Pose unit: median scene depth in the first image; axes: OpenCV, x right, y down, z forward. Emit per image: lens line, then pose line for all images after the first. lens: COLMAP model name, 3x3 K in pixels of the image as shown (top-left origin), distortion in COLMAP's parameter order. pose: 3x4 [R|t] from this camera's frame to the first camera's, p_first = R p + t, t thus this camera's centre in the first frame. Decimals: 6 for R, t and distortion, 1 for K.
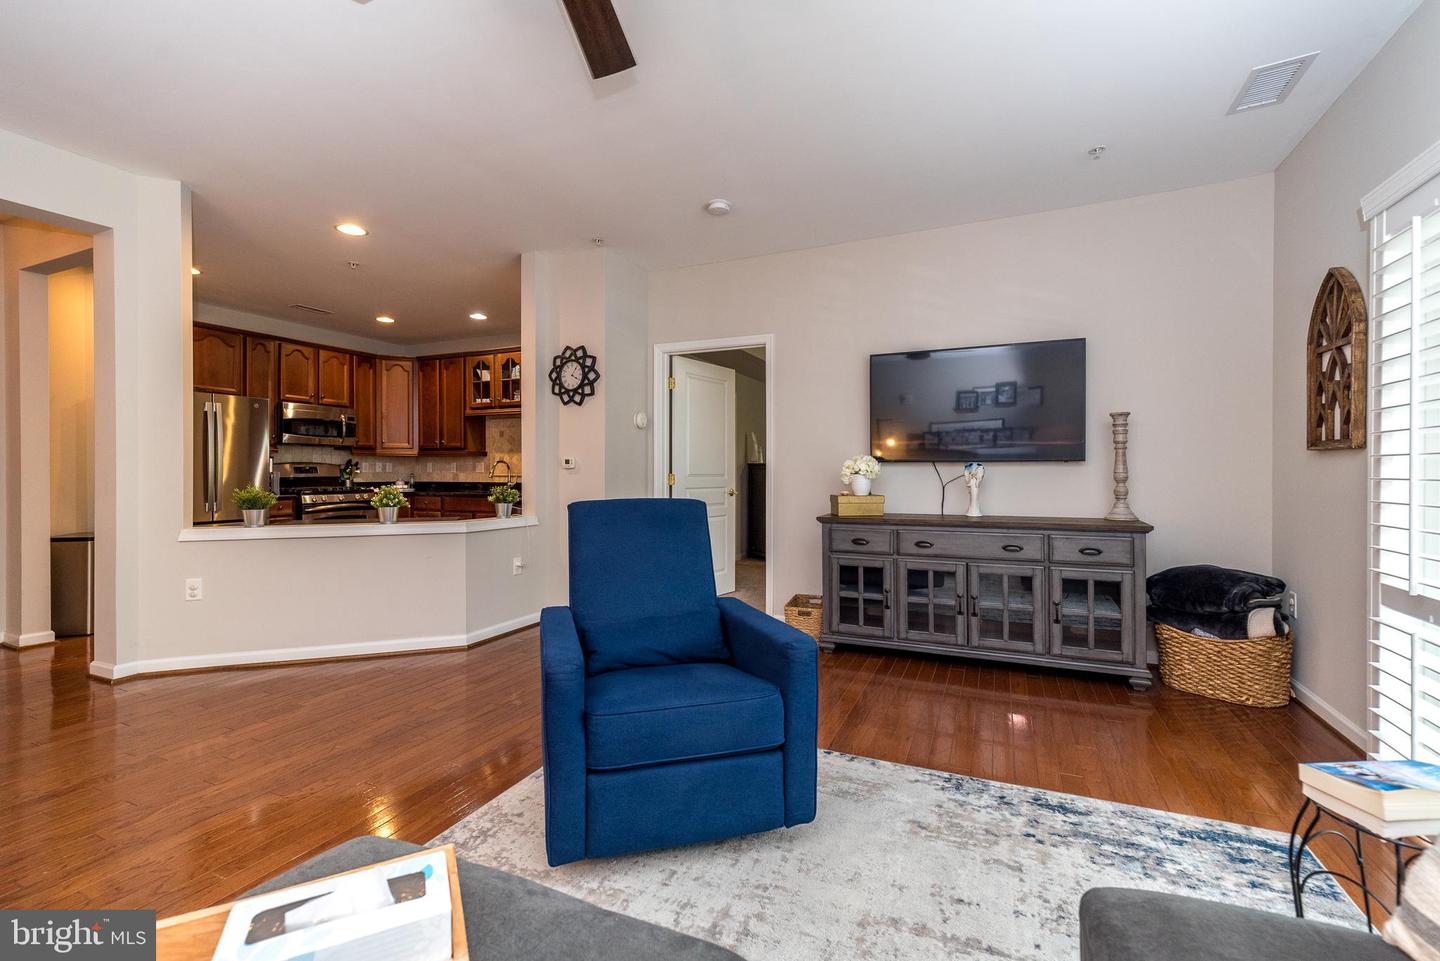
lens RADIAL K [[626.7, 0, 723.6], [0, 626.7, 491.2], [0, 0, 1]] dist [0.002553, 0.000266]
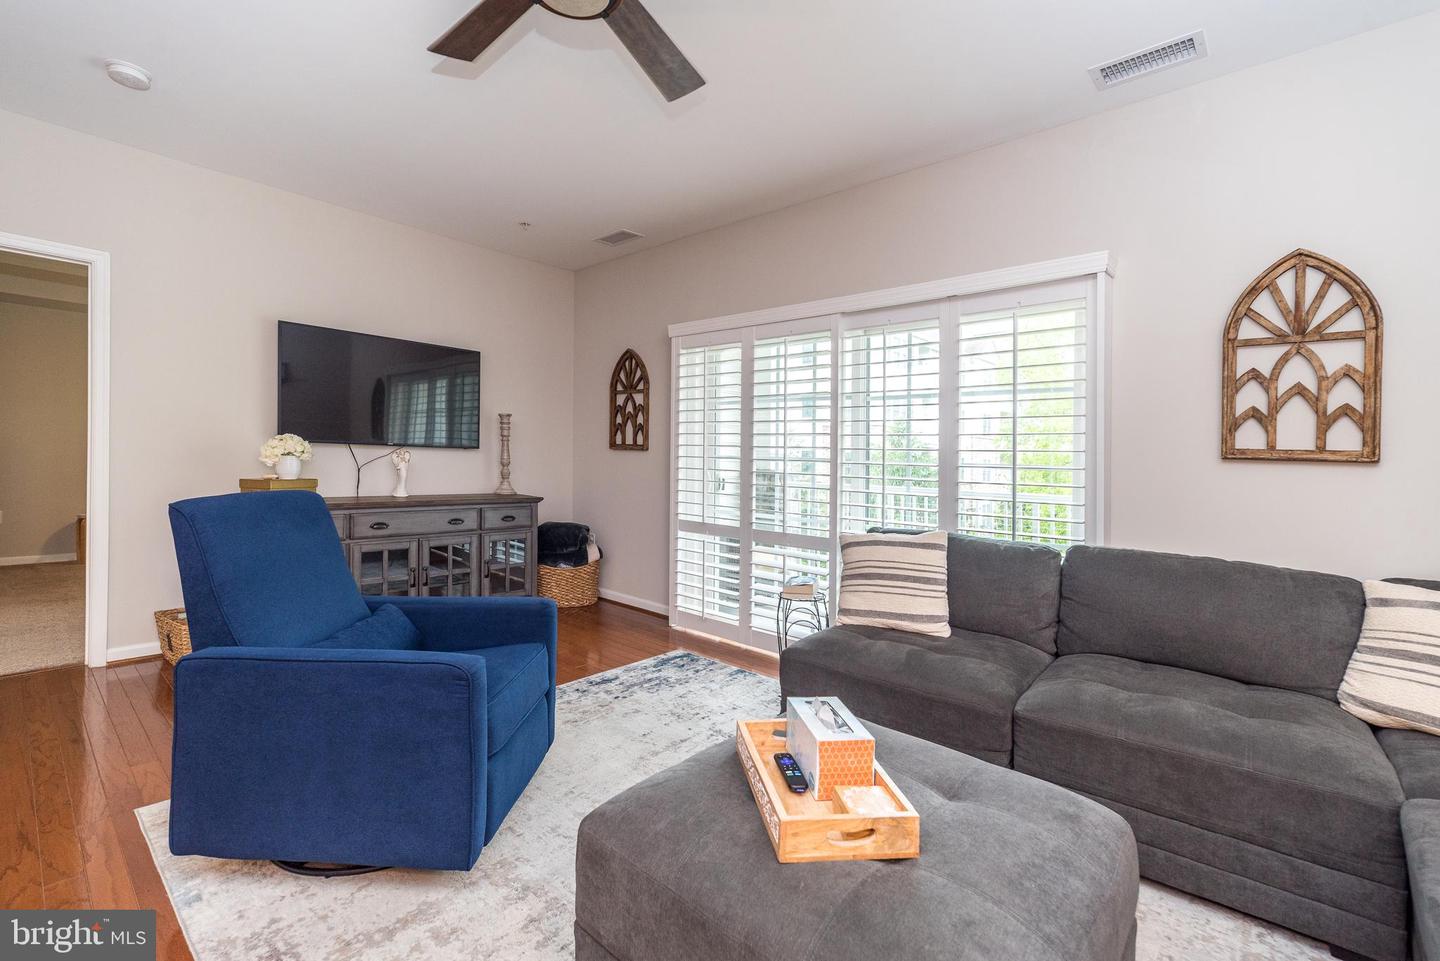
lens RADIAL K [[629.7, 0, 725.2], [0, 629.7, 470.6], [0, 0, 1]] dist [0.000601, 0.000135]
pose [[0.294423, -0.005604, 0.955659, -0.672735], [-0.000100, 0.999983, 0.005895, -0.015890], [-0.955675, -0.001831, 0.294417, 0.209807]]
